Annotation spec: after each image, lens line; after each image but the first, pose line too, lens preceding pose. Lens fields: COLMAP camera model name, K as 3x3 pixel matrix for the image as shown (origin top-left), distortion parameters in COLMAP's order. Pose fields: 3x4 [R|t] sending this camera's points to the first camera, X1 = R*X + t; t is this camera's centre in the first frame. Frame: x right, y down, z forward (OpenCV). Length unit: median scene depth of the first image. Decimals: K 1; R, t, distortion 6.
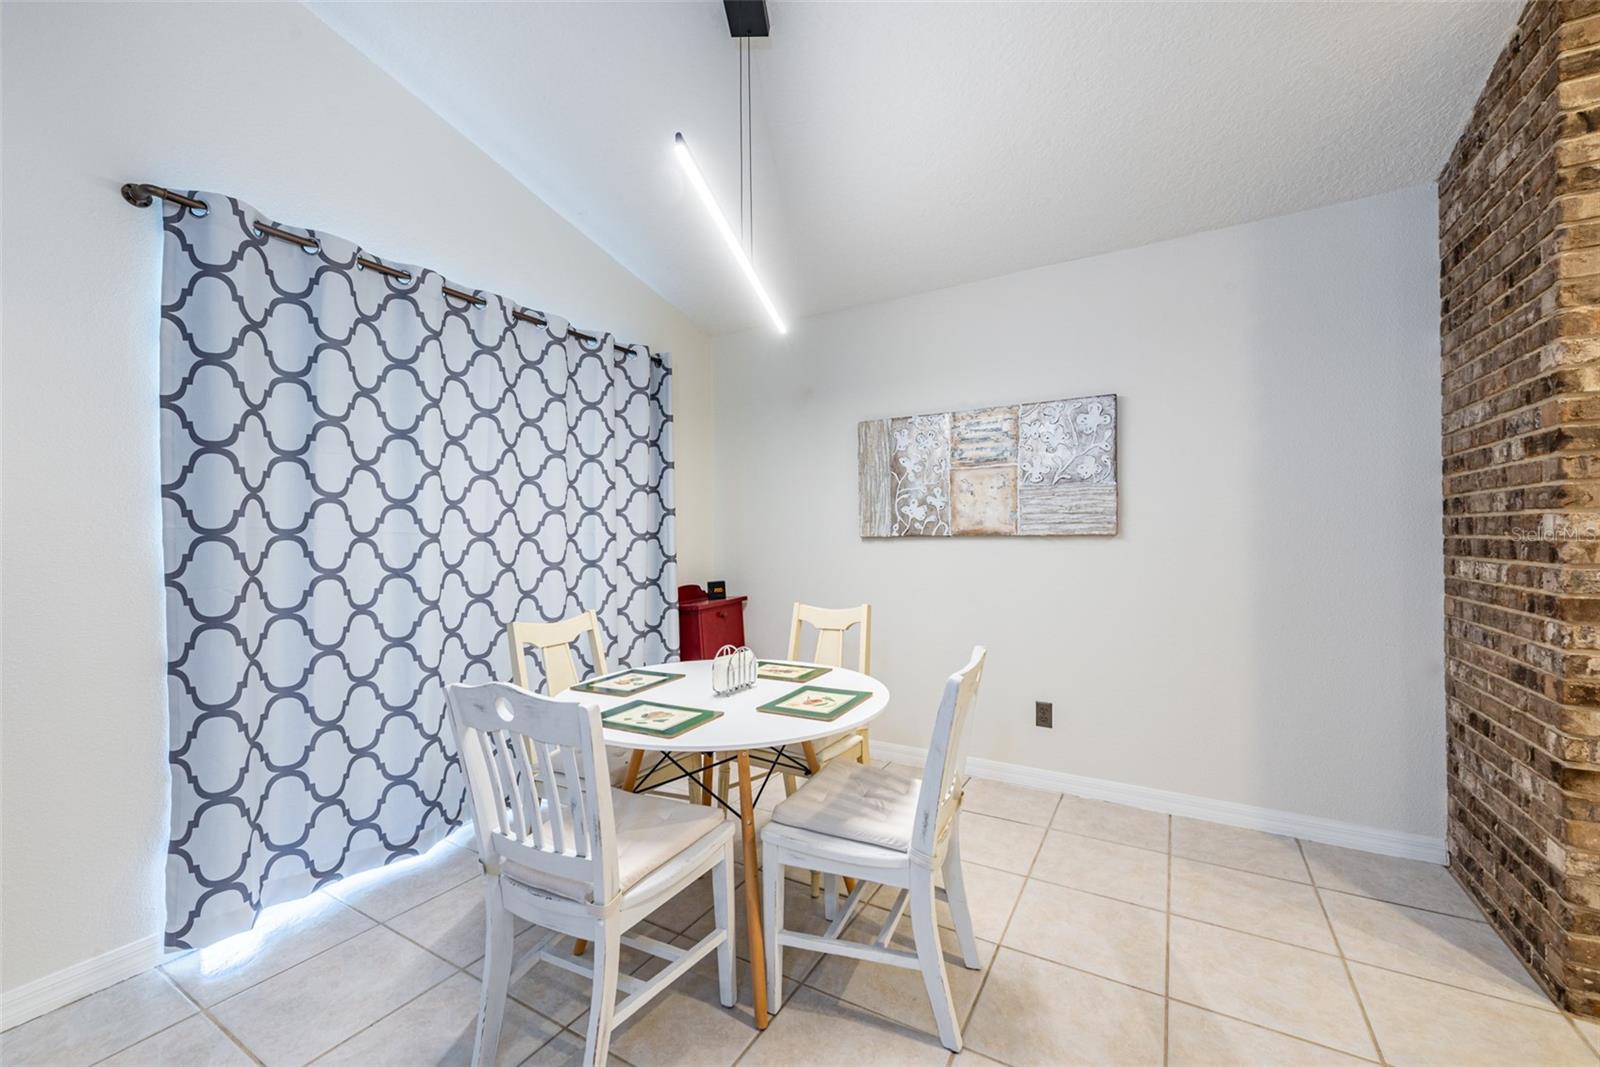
lens RADIAL K [[641.6, 0, 777.4], [0, 641.6, 537.0], [0, 0, 1]] dist [0.013579, -0.003856]
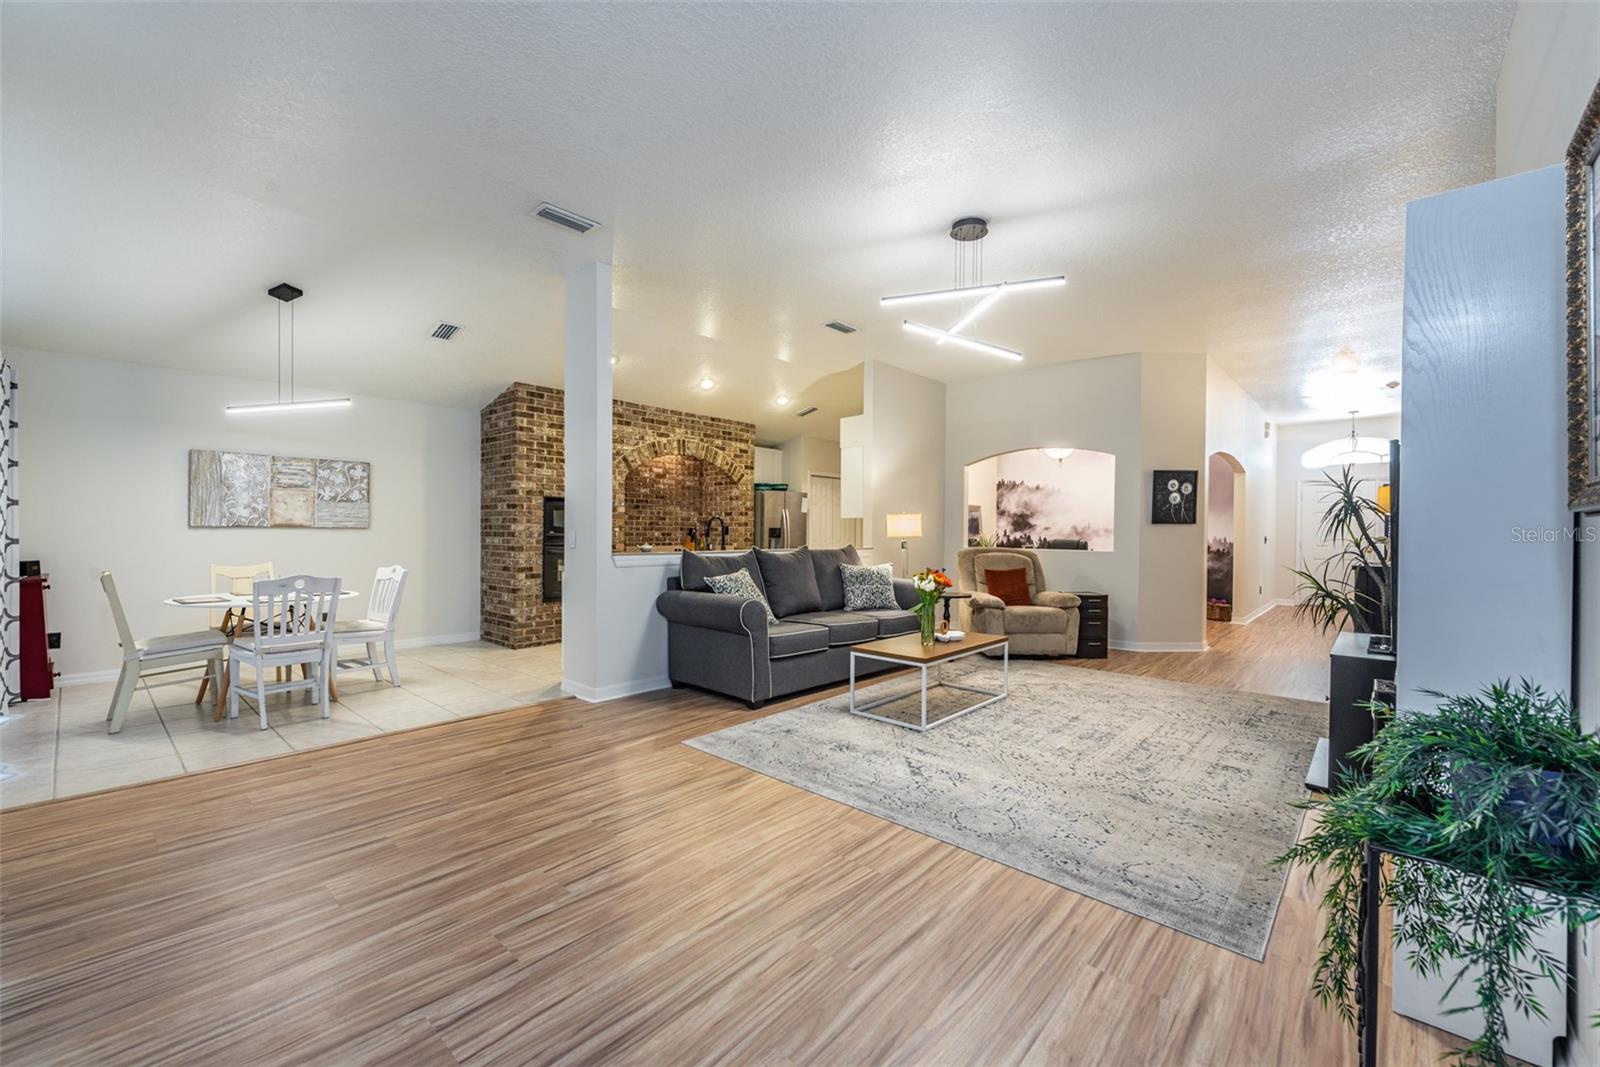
lens RADIAL K [[641.6, 0, 812.3], [0, 641.6, 535.5], [0, 0, 1]] dist [0.013579, -0.003856]
pose [[0.170637, 0.004132, 0.985325, -2.095486], [-0.012119, 0.999924, -0.002094, 0.013840], [-0.985260, -0.011583, 0.170674, -1.298977]]
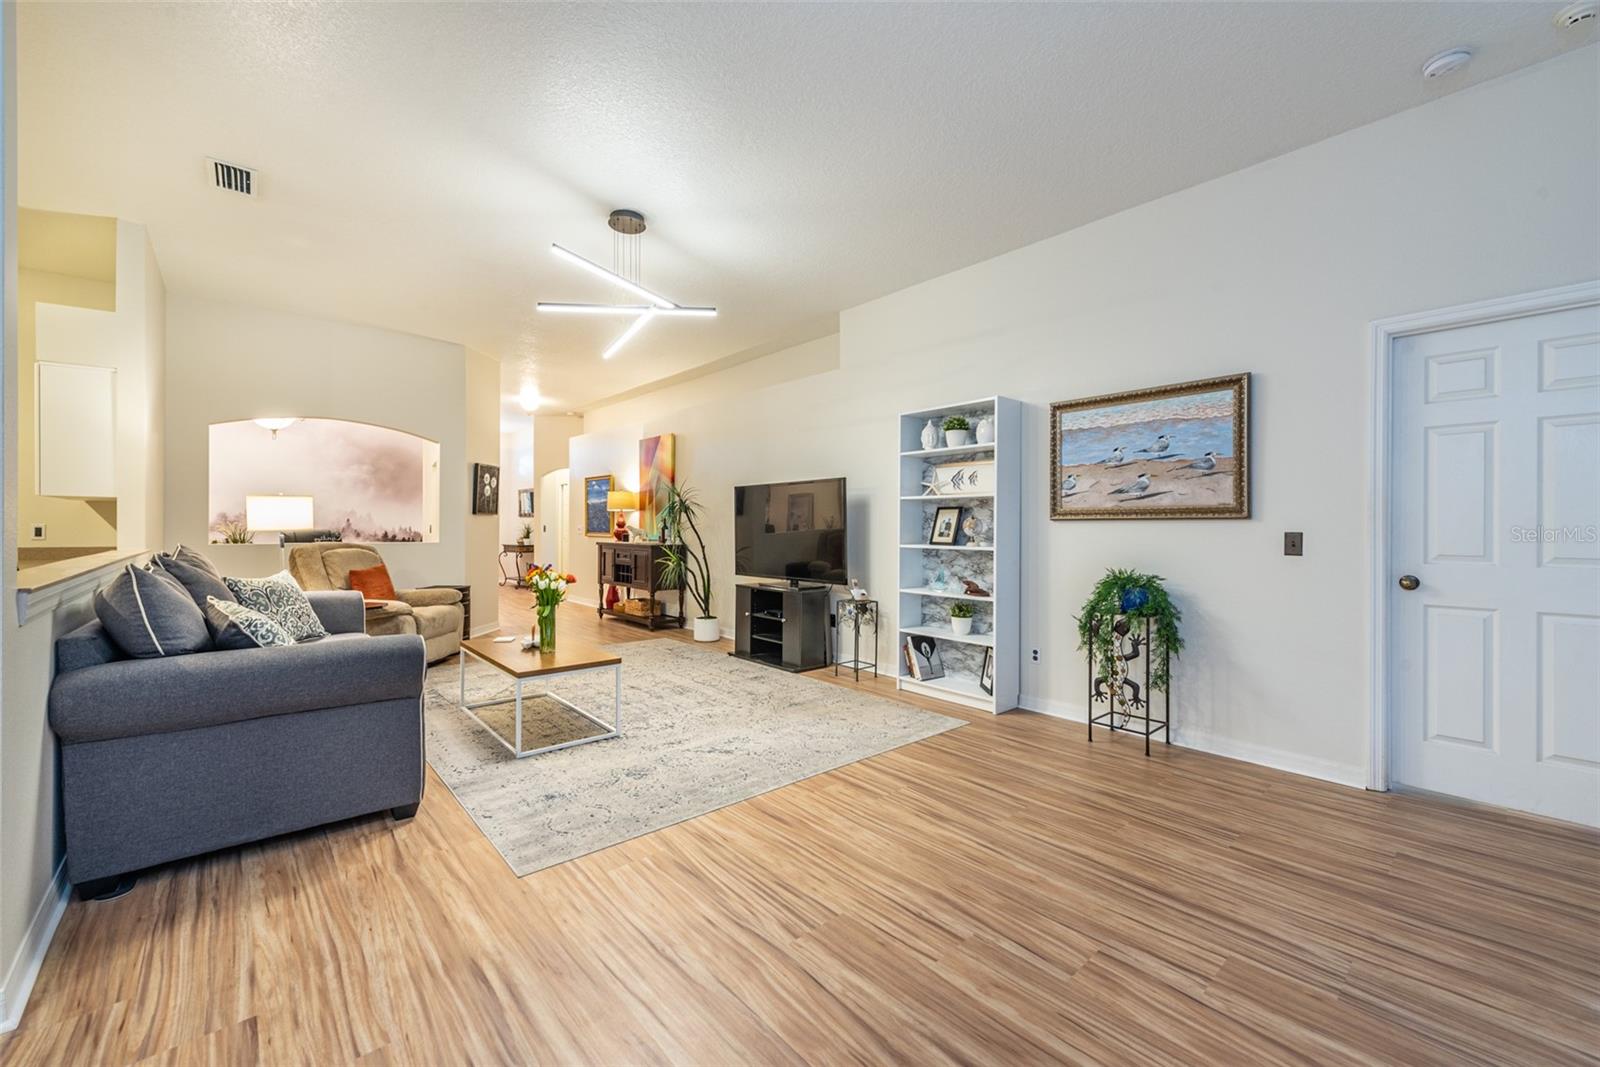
lens RADIAL K [[641.6, 0, 767.5], [0, 641.6, 517.6], [0, 0, 1]] dist [0.013579, -0.003856]
pose [[-0.949029, 0.009521, 0.315046, -1.028824], [0.004669, 0.999859, -0.016151, 0.009017], [-0.315155, -0.013857, -0.948939, 0.432171]]
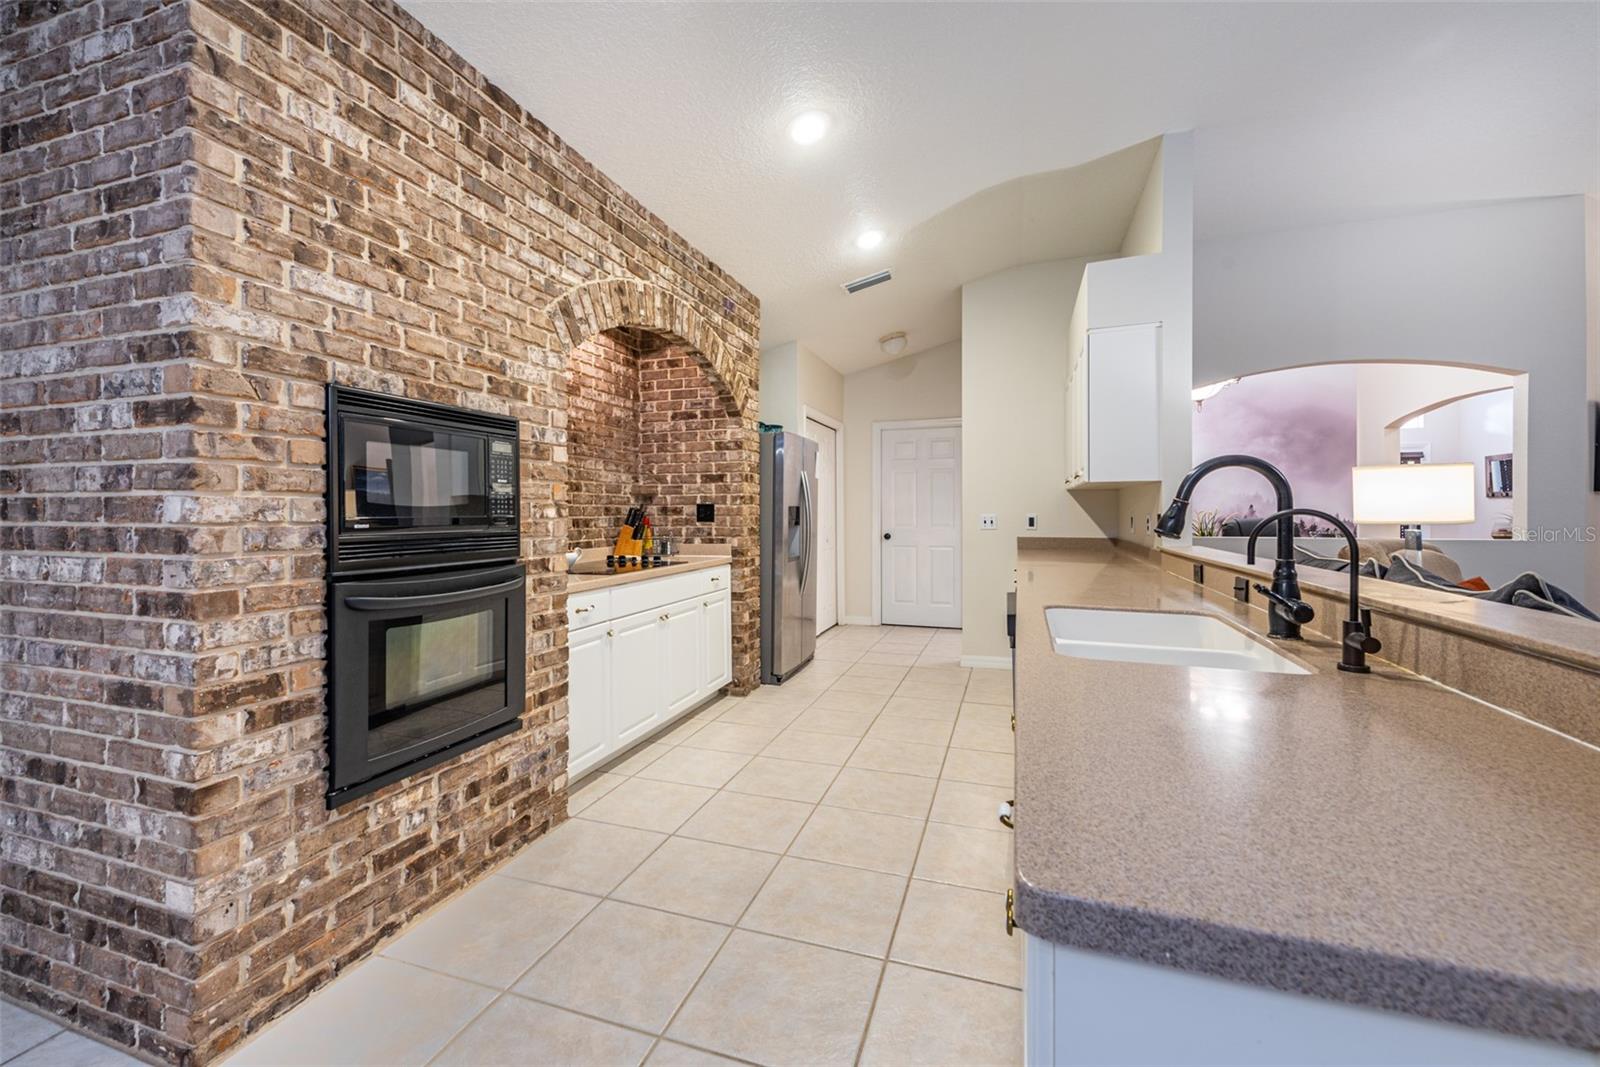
lens RADIAL K [[641.6, 0, 793.0], [0, 641.6, 513.7], [0, 0, 1]] dist [0.013579, -0.003856]
pose [[-0.221551, 0.007422, 0.975120, 0.169367], [0.005501, 0.999965, -0.006361, -0.002668], [-0.975133, 0.003954, -0.221584, 0.361942]]
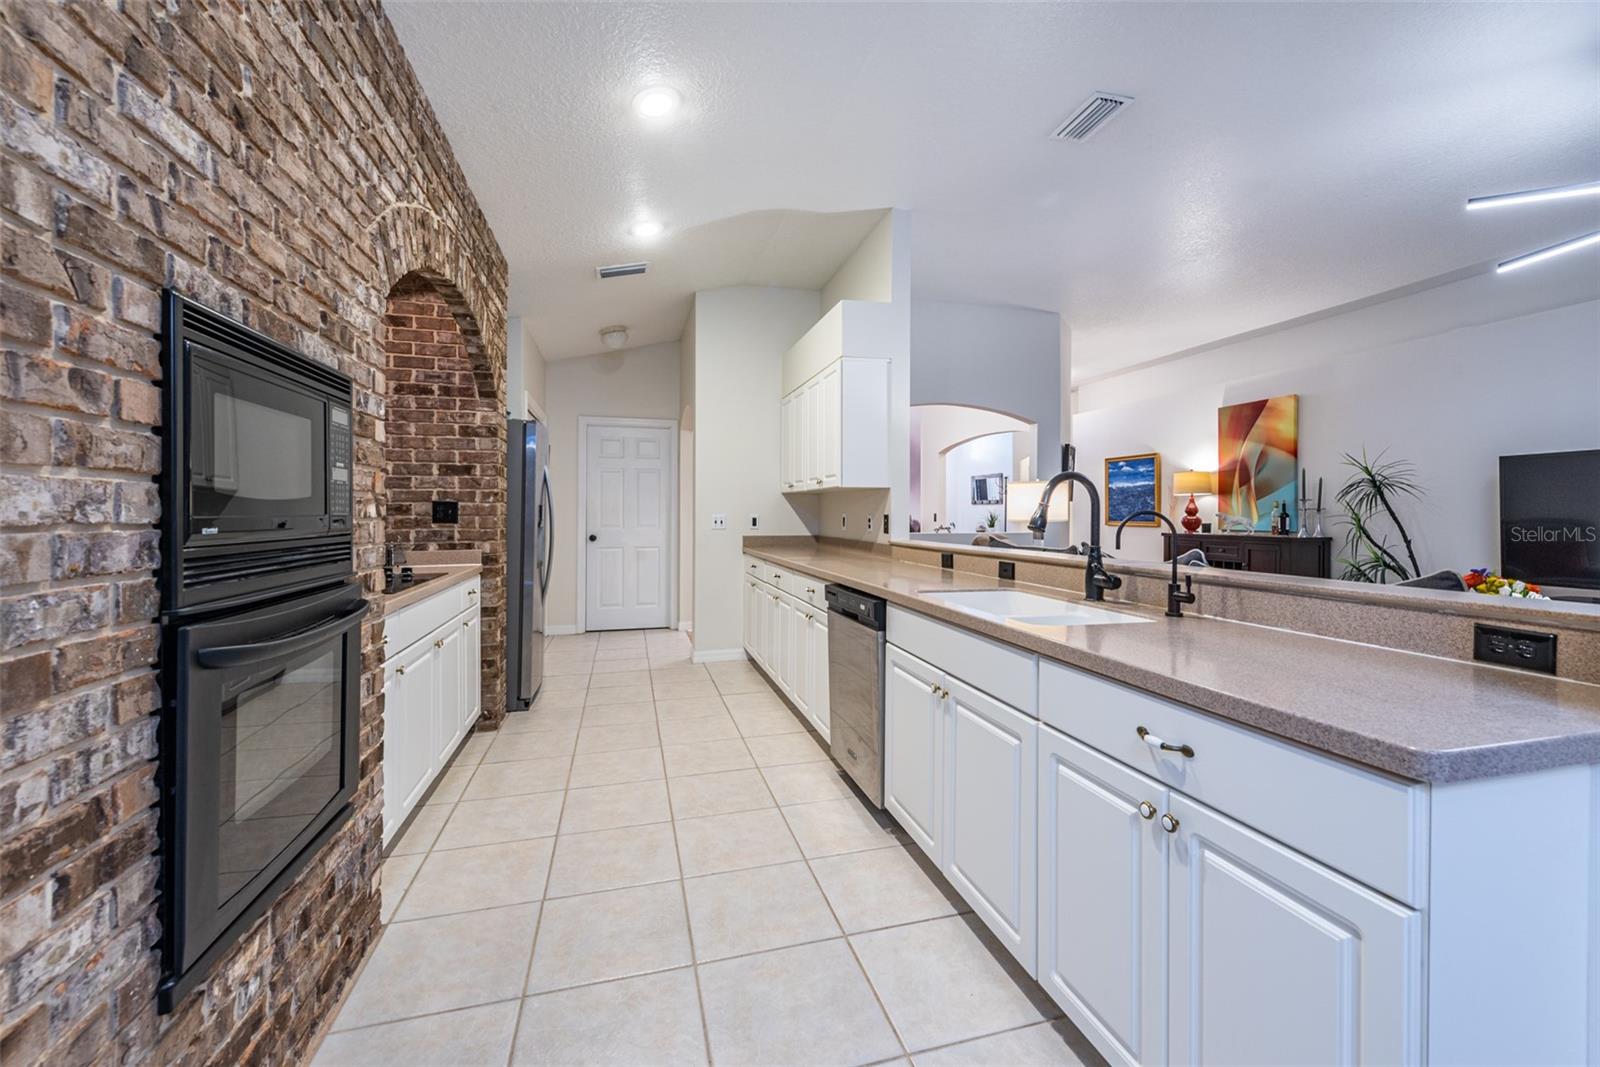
lens RADIAL K [[641.6, 0, 801.4], [0, 641.6, 510.9], [0, 0, 1]] dist [0.013579, -0.003856]
pose [[-0.733052, 0.009984, 0.680100, 0.446186], [0.005716, 0.999947, -0.008518, -0.003833], [-0.680149, -0.002356, -0.733070, 0.829846]]
